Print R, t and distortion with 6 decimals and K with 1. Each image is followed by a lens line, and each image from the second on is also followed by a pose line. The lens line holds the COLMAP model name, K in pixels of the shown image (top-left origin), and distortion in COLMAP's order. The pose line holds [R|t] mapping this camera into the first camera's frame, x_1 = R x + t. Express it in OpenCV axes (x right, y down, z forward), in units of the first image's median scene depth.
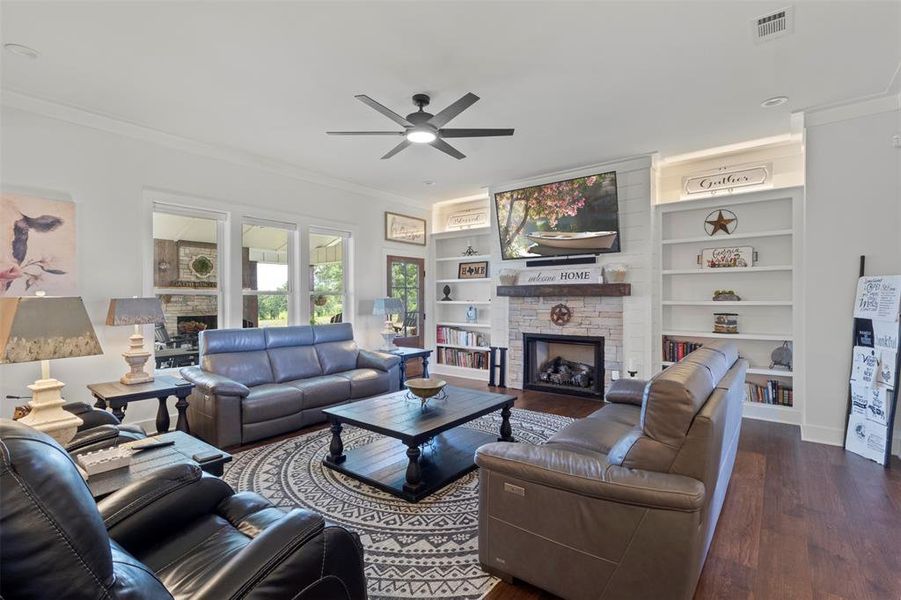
lens RADIAL K [[420.8, 0, 449.2], [0, 420.8, 302.6], [0, 0, 1]] dist [0.002735, 0.000589]
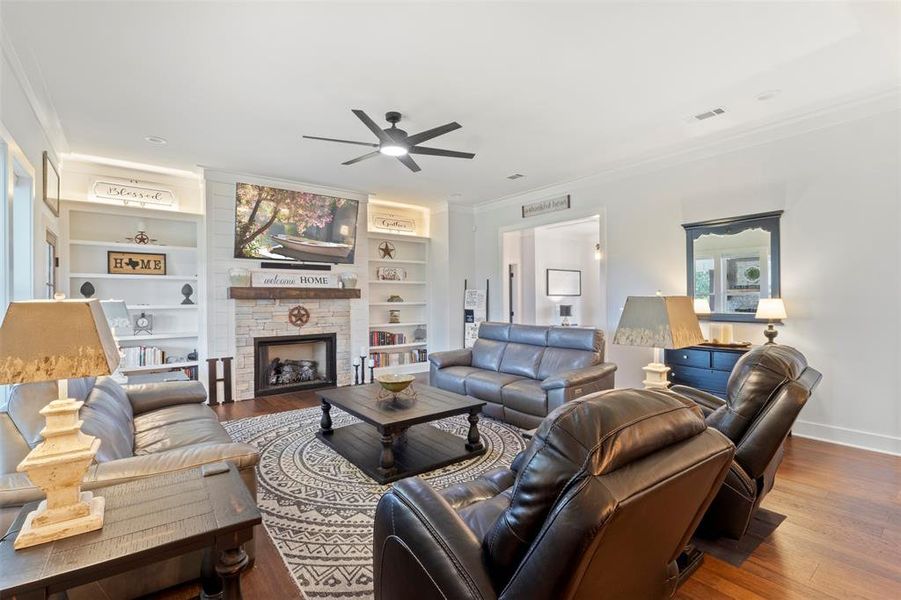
lens RADIAL K [[414.7, 0, 450.5], [0, 414.7, 300.0], [0, 0, 1]] dist [0.002033, 0.000040]
pose [[0.231900, -0.000537, 0.972740, -0.688492], [0.015456, 0.999876, -0.003133, -0.002845], [-0.972617, 0.015761, 0.231879, 0.396191]]
